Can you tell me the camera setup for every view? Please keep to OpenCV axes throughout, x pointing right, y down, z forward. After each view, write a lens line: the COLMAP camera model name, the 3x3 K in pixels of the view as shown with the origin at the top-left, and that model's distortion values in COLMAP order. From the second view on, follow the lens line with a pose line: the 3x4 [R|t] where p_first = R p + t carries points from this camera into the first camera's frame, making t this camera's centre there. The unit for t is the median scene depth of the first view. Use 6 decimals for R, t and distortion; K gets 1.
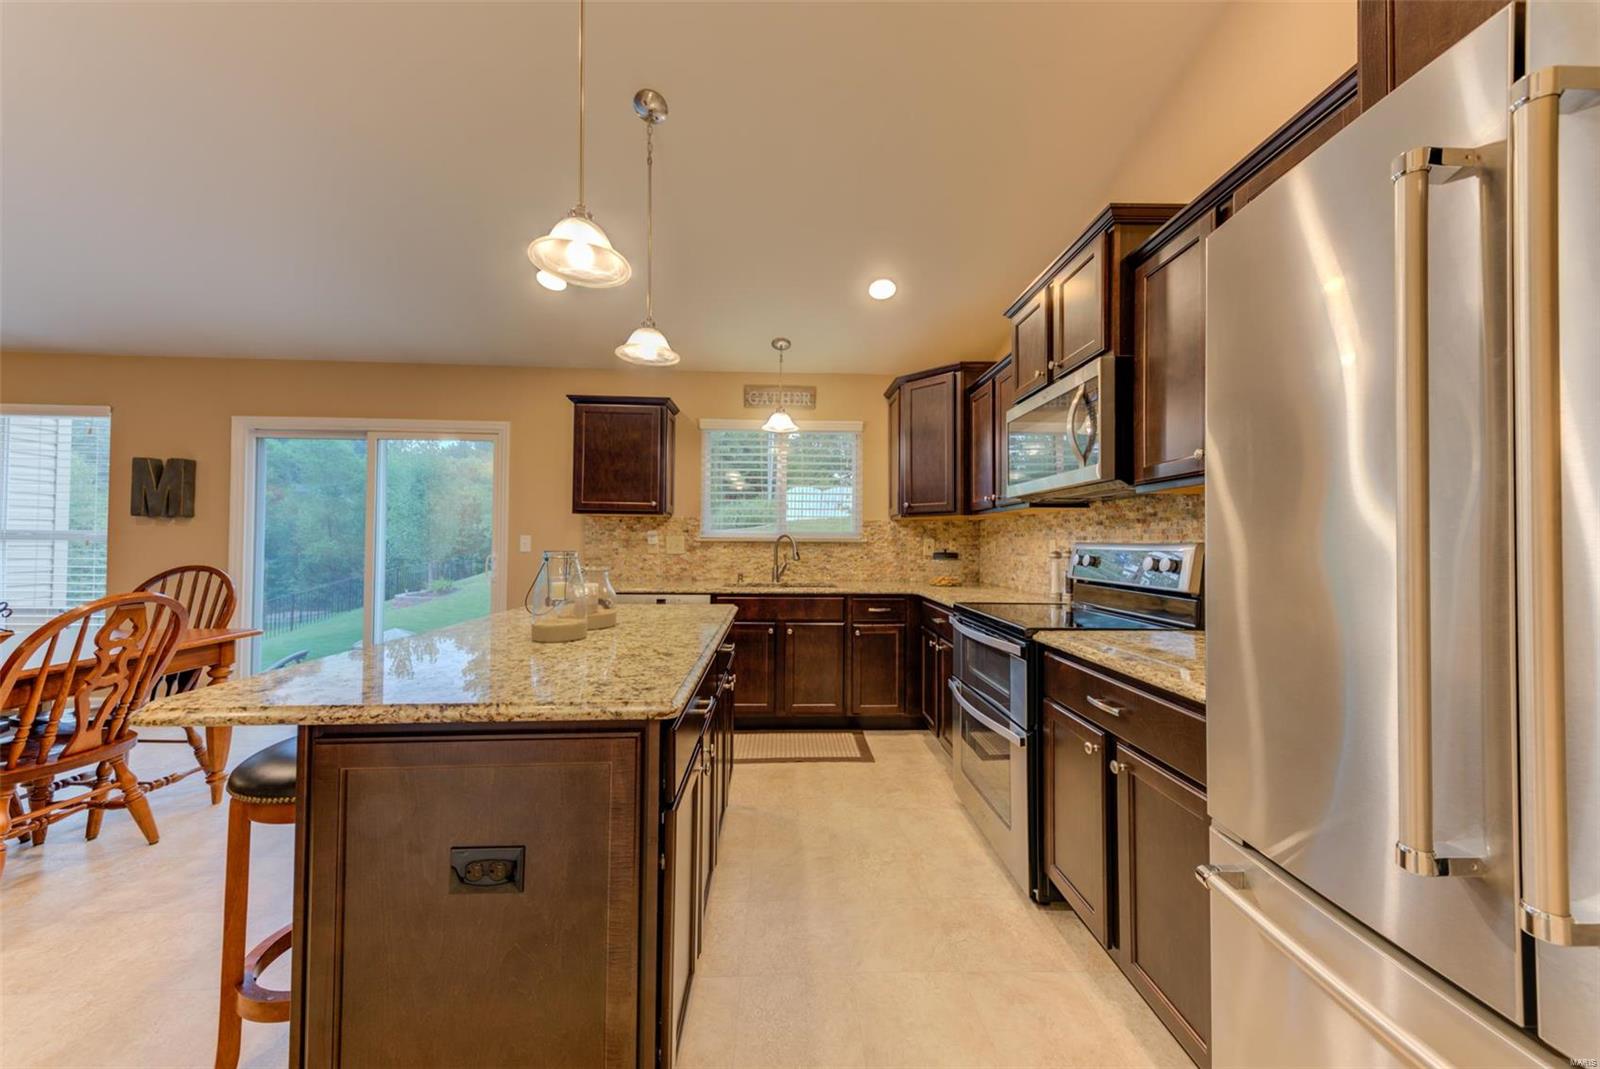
lens RADIAL K [[541.6, 0, 799.9], [0, 541.6, 539.2], [0, 0, 1]] dist [0.019376, -0.001013]
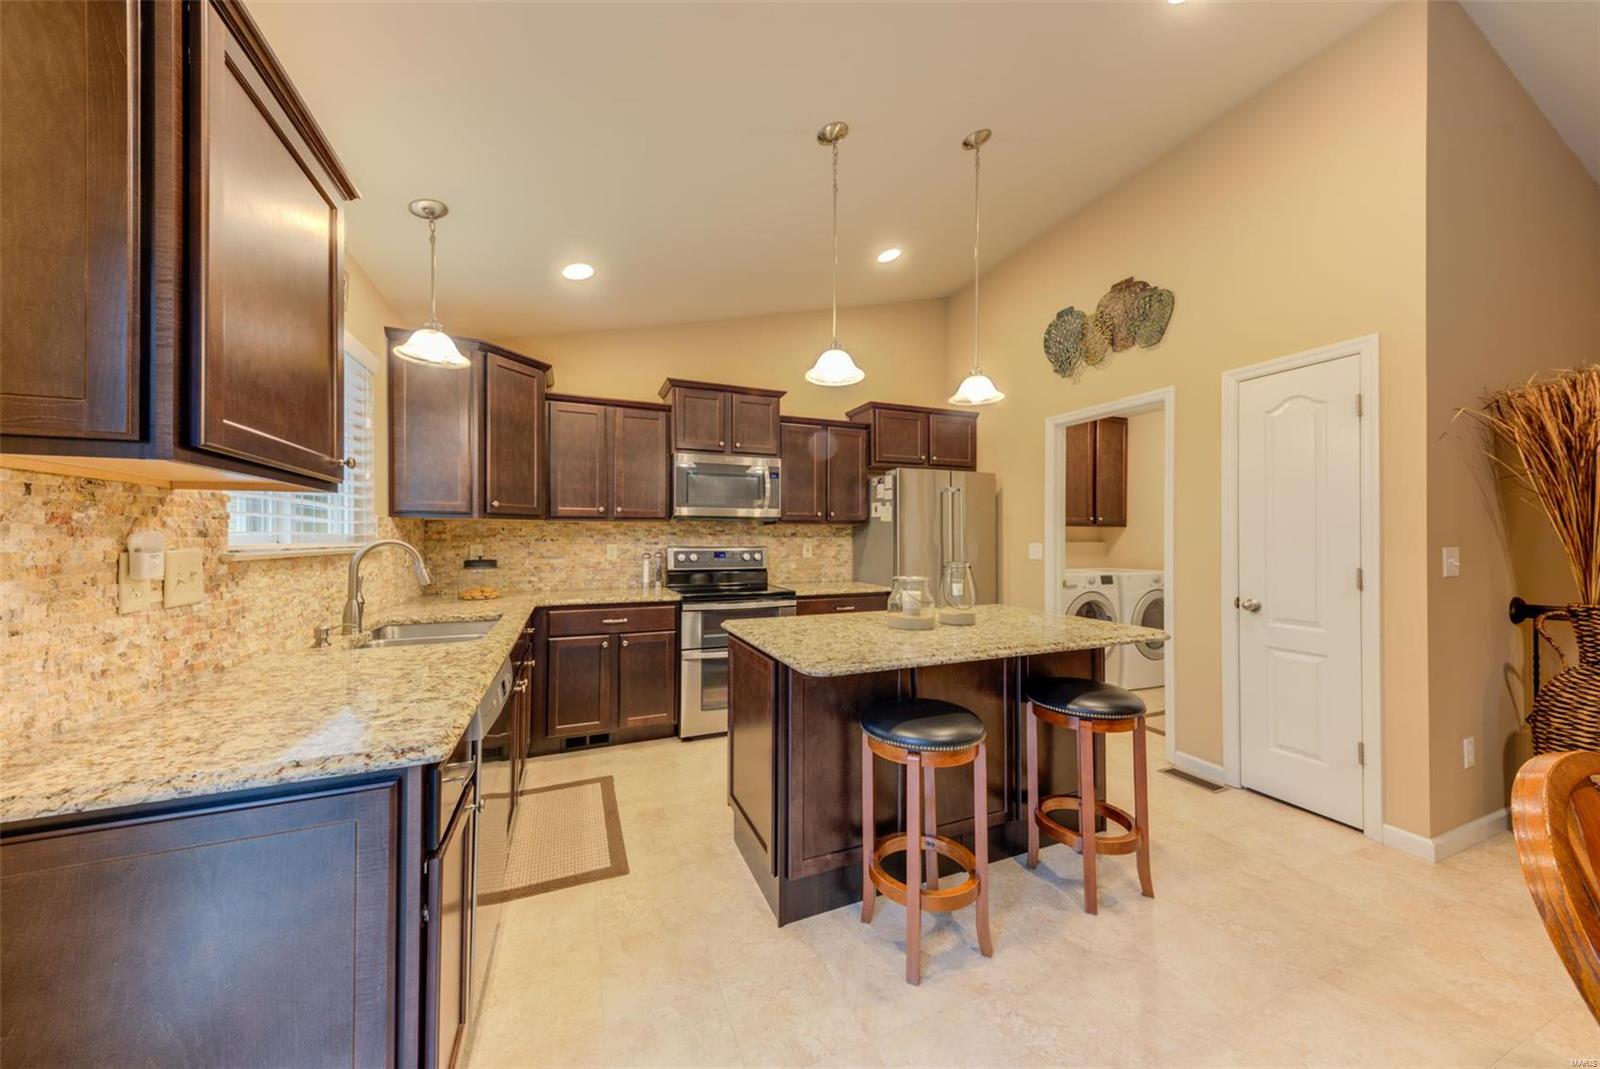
lens RADIAL K [[541.6, 0, 800.8], [0, 541.6, 536.8], [0, 0, 1]] dist [0.019376, -0.001013]
pose [[-0.350649, -0.005699, 0.936490, -0.687944], [-0.012437, 0.999922, 0.001428, -0.018503], [-0.936424, -0.011147, -0.350692, 0.796706]]
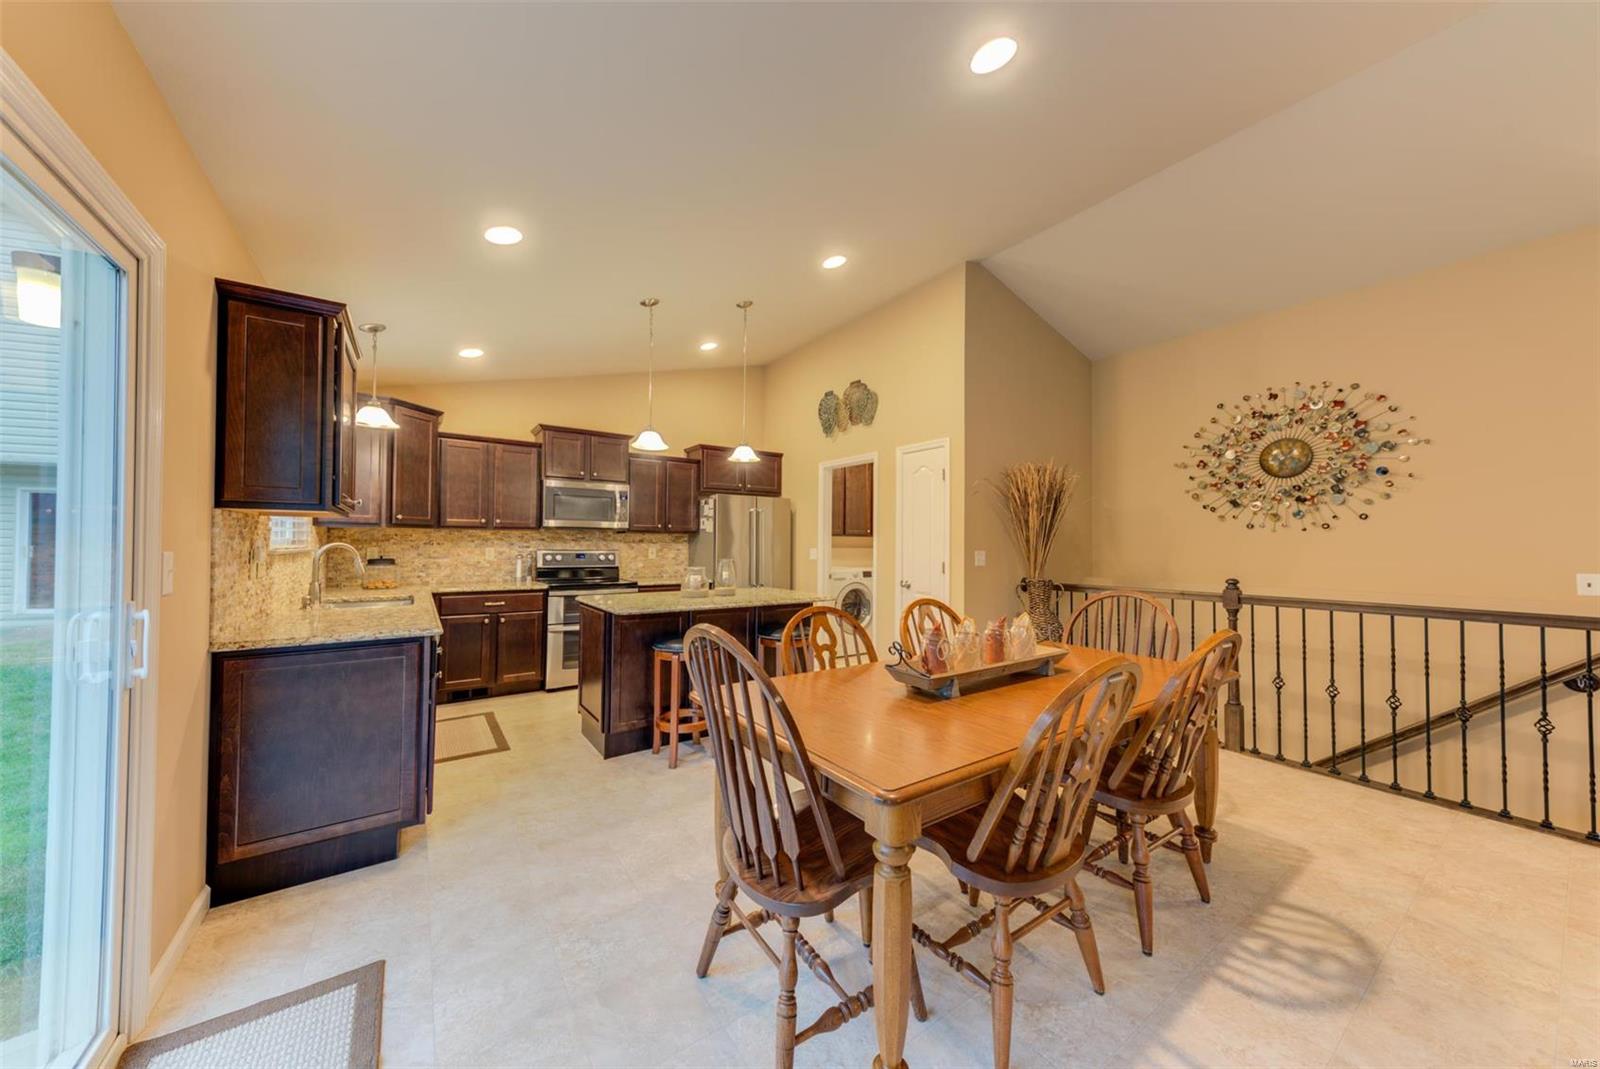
lens RADIAL K [[541.6, 0, 803.4], [0, 541.6, 536.8], [0, 0, 1]] dist [0.019376, -0.001013]
pose [[-0.546858, 0.000468, 0.837225, -1.111962], [-0.019755, 0.999714, -0.013463, -0.021723], [-0.836992, -0.023902, -0.546693, 0.855926]]
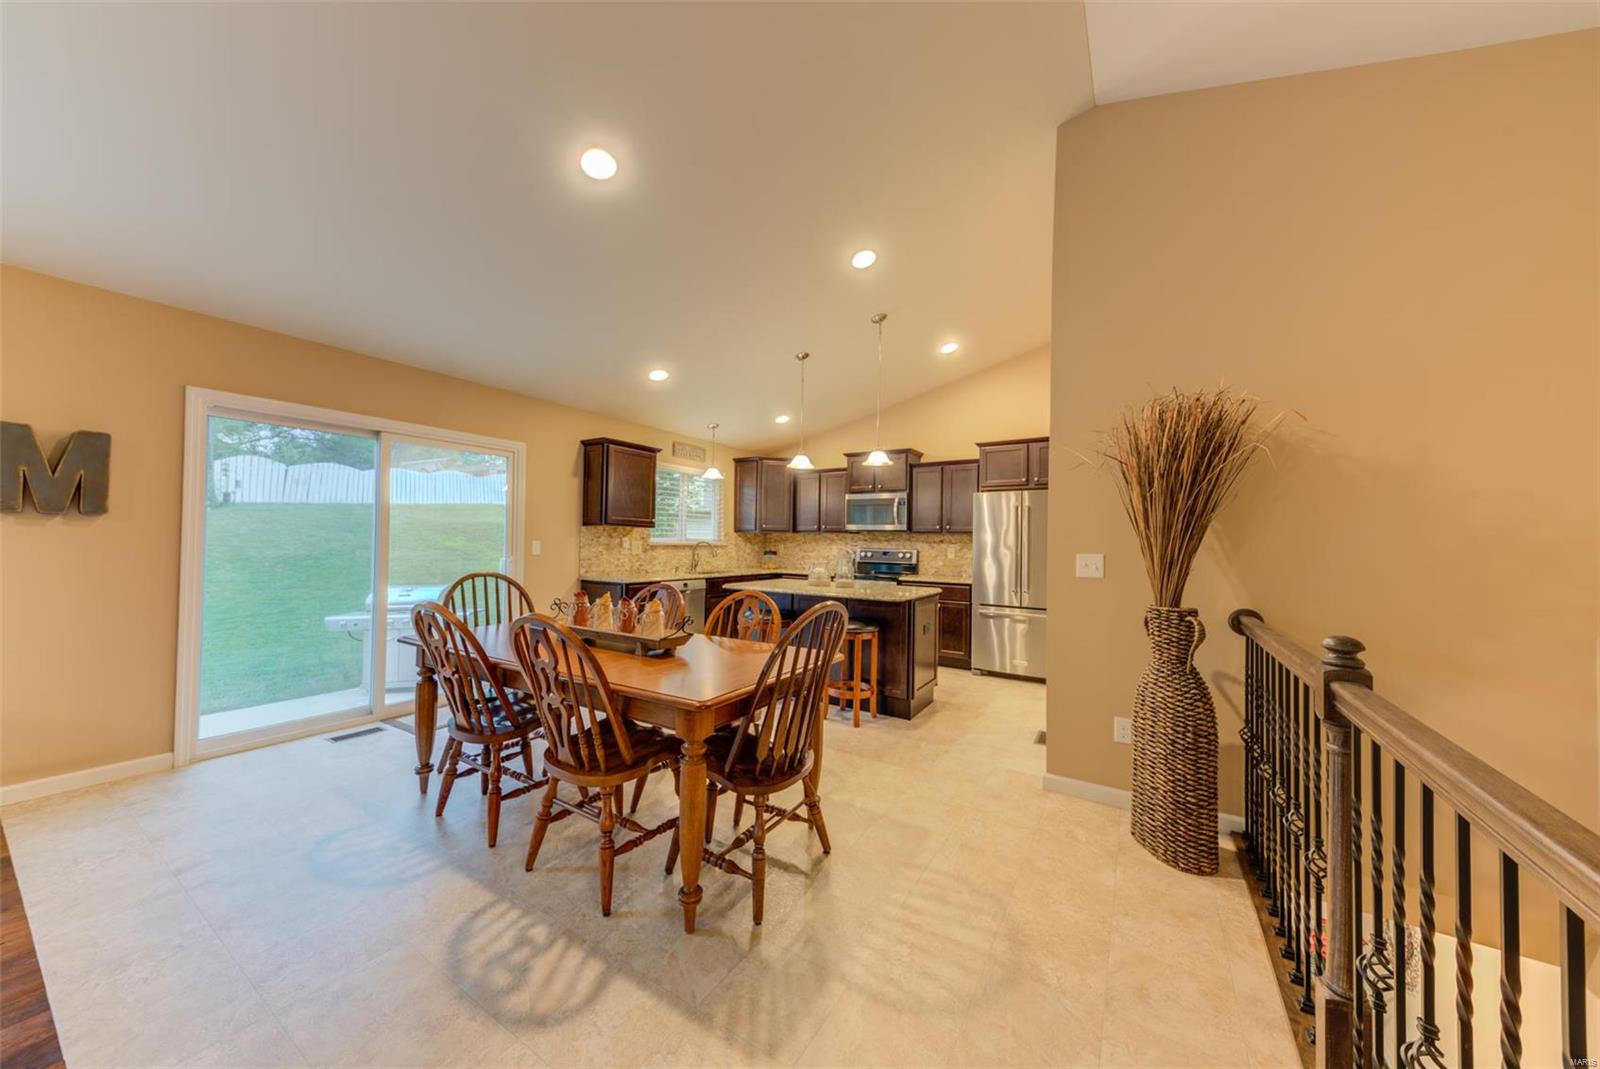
lens RADIAL K [[541.6, 0, 803.2], [0, 541.6, 540.5], [0, 0, 1]] dist [0.019376, -0.001013]
pose [[0.560274, 0.002862, 0.828302, -1.187670], [-0.020233, 0.999743, 0.010231, -0.032942], [-0.828060, -0.022491, 0.560188, -0.147525]]
